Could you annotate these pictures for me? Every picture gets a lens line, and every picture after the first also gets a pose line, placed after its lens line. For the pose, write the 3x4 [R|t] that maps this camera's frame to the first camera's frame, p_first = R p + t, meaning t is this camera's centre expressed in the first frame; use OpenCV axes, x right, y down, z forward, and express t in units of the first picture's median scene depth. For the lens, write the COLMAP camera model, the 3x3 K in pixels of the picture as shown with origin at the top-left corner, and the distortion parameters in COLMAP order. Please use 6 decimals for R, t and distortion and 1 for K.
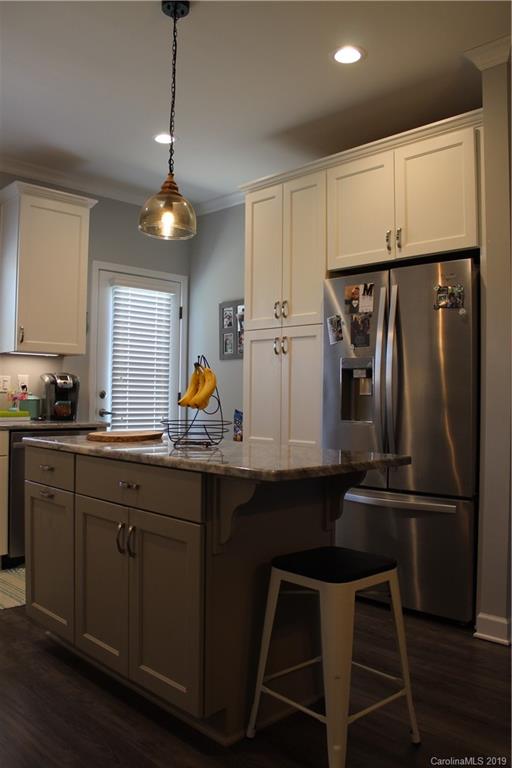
lens RADIAL K [[636.6, 0, 256.0], [0, 636.6, 384.0], [0, 0, 1]] dist [-0.173733, 0.144911]
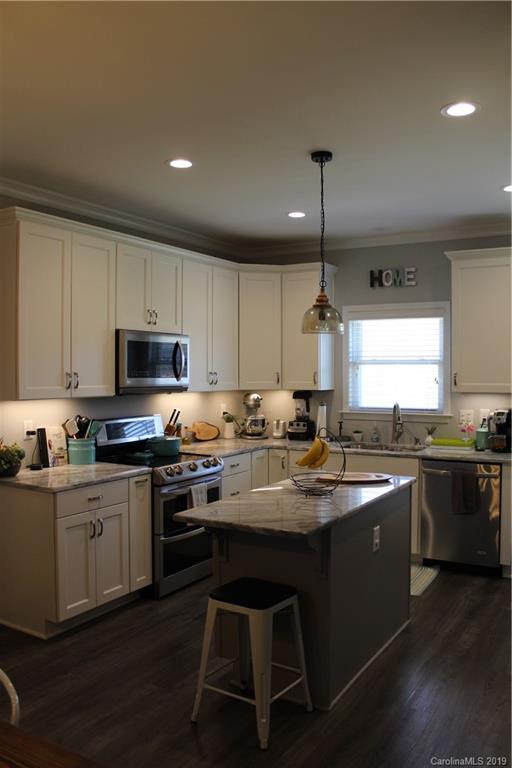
lens RADIAL K [[636.6, 0, 256.0], [0, 636.6, 384.0], [0, 0, 1]] dist [-0.173733, 0.144911]
pose [[0.253878, 0.008038, -0.967203, 0.732357], [0.026288, 0.999539, 0.015207, -0.103476], [0.966879, -0.029286, 0.253549, 0.335813]]
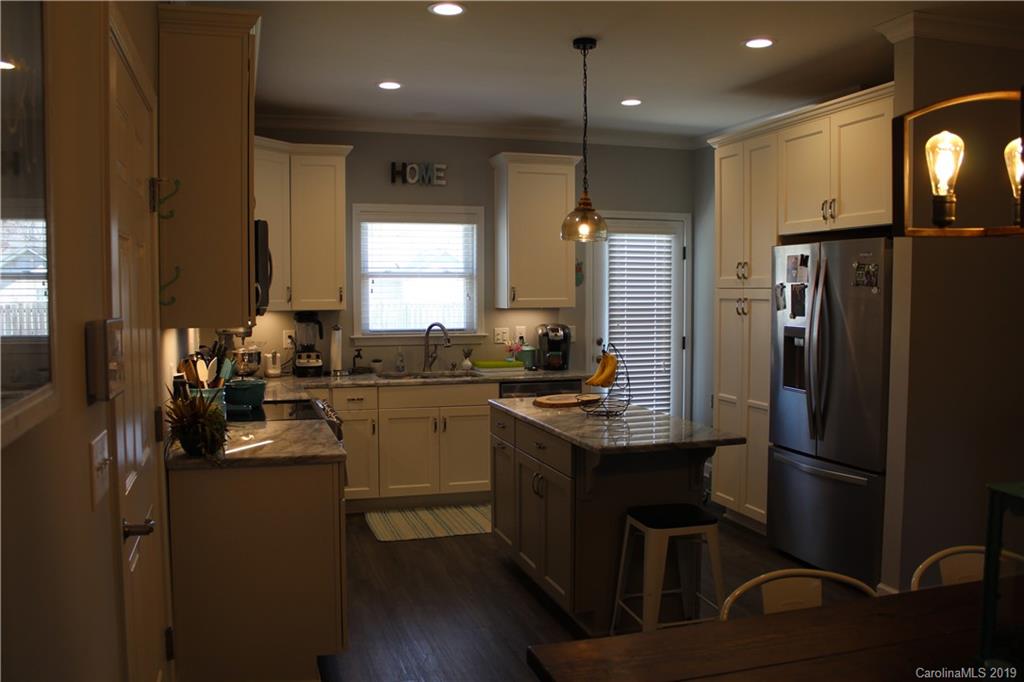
lens RADIAL K [[848.8, 0, 508.6], [0, 848.8, 346.5], [0, 0, 1]] dist [-0.173733, 0.144911]
pose [[0.889889, 0.015788, -0.455904, 0.315509], [0.023467, 0.996493, 0.080315, -0.112161], [0.455574, -0.082170, 0.886398, -0.355260]]
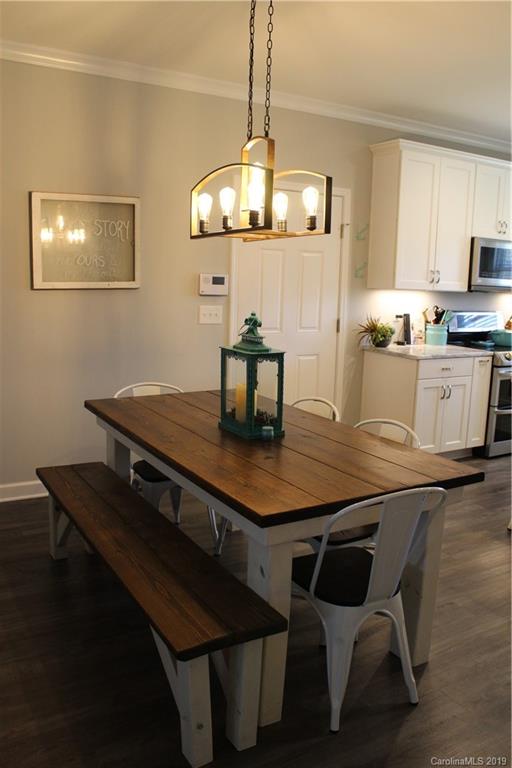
lens RADIAL K [[636.6, 0, 256.0], [0, 636.6, 384.0], [0, 0, 1]] dist [-0.173733, 0.144911]
pose [[-0.251349, 0.143532, -0.957195, 1.023074], [-0.008605, 0.988573, 0.150497, -0.073860], [0.967858, 0.046064, -0.247242, 0.278187]]
